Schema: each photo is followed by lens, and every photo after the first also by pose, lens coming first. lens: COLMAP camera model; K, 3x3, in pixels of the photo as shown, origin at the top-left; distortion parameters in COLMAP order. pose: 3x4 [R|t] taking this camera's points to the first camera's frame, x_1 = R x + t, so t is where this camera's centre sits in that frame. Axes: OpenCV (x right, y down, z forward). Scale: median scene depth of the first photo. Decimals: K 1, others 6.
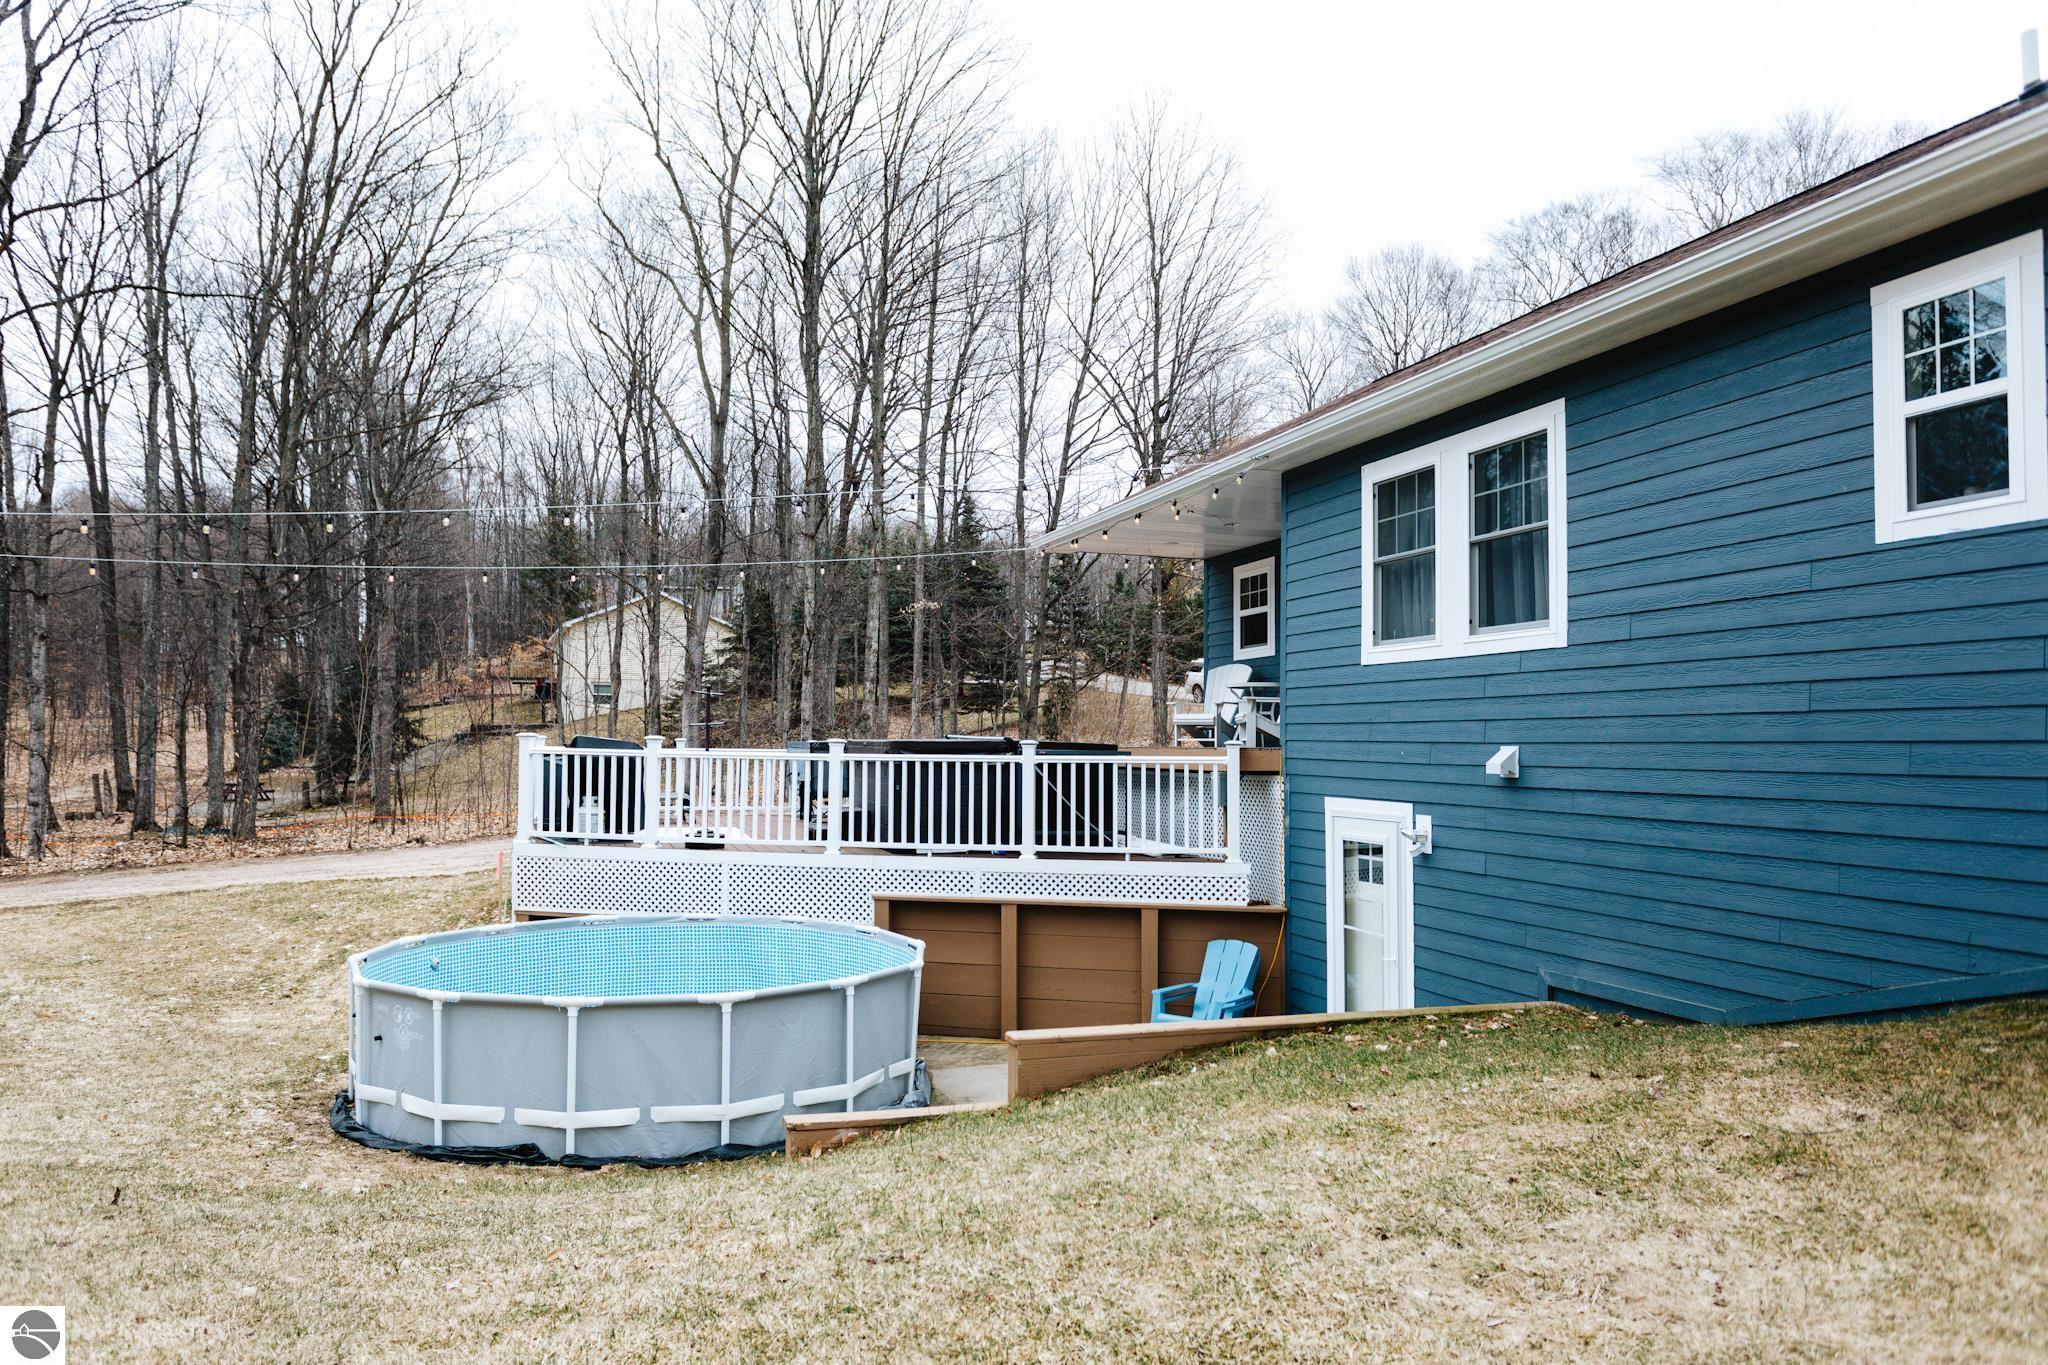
lens RADIAL K [[1354.8, 0, 1004.2], [0, 1354.8, 679.7], [0, 0, 1]] dist [0.000944, 0.006890]
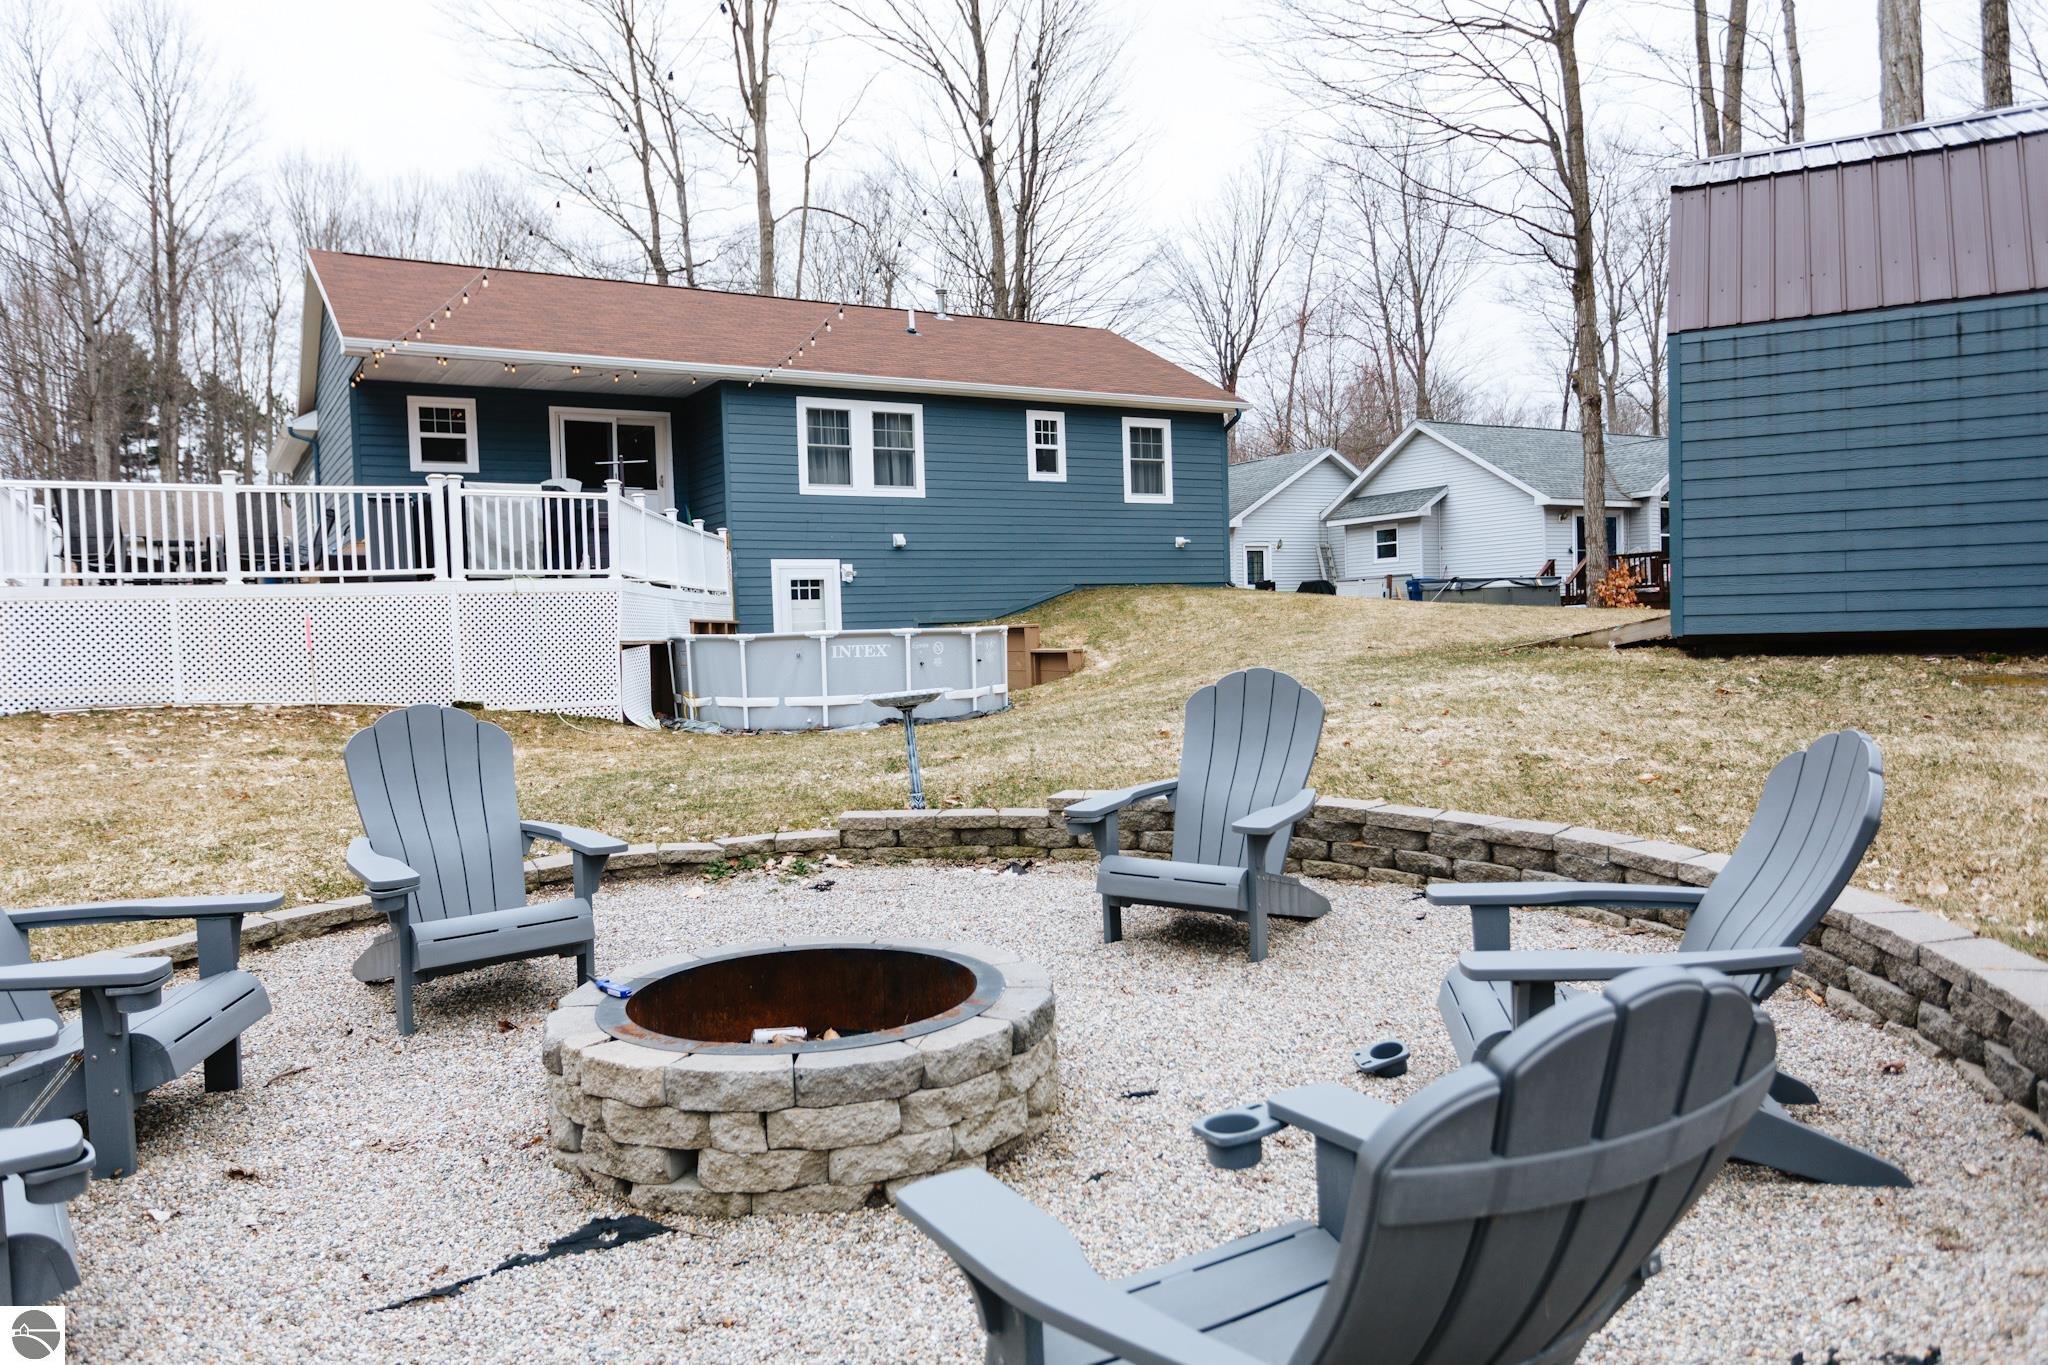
lens RADIAL K [[1403.6, 0, 1002.7], [0, 1403.6, 680.3], [0, 0, 1]] dist [-0.001473, 0.004688]
pose [[-0.216155, -0.038278, 0.975608, -2.033991], [-0.020011, 0.999195, 0.034769, 0.205733], [-0.976154, -0.012008, -0.216747, 1.240663]]
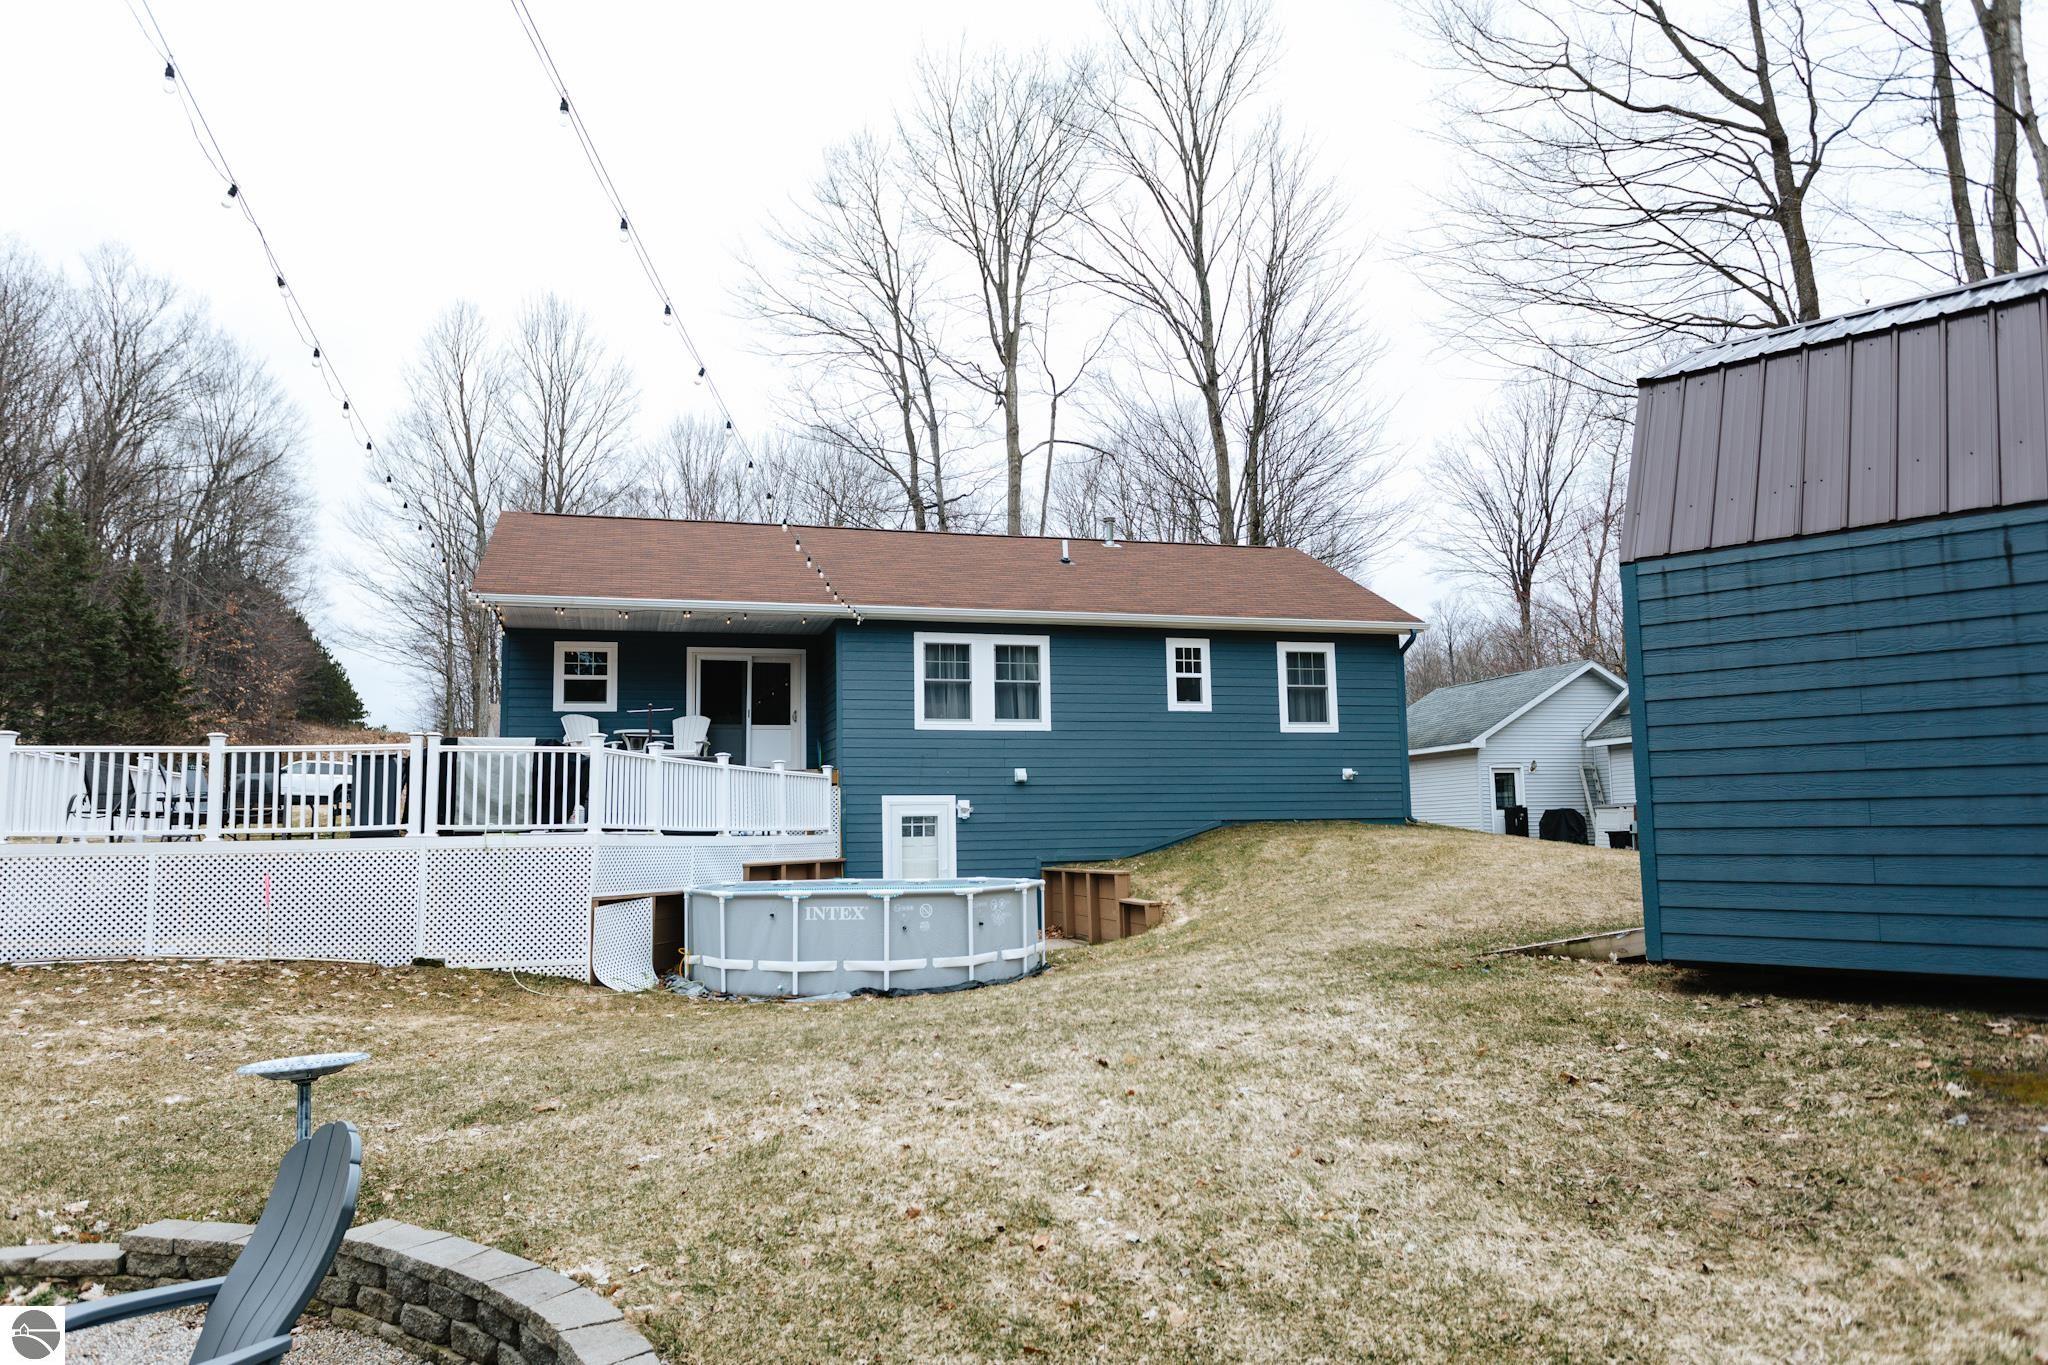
lens RADIAL K [[1354.8, 0, 1004.2], [0, 1354.8, 679.7], [0, 0, 1]] dist [0.000944, 0.006890]
pose [[0.045778, 0.104444, 0.993477, -1.889820], [-0.033980, 0.994107, -0.102944, 0.128893], [-0.998374, -0.029046, 0.049057, 0.822212]]
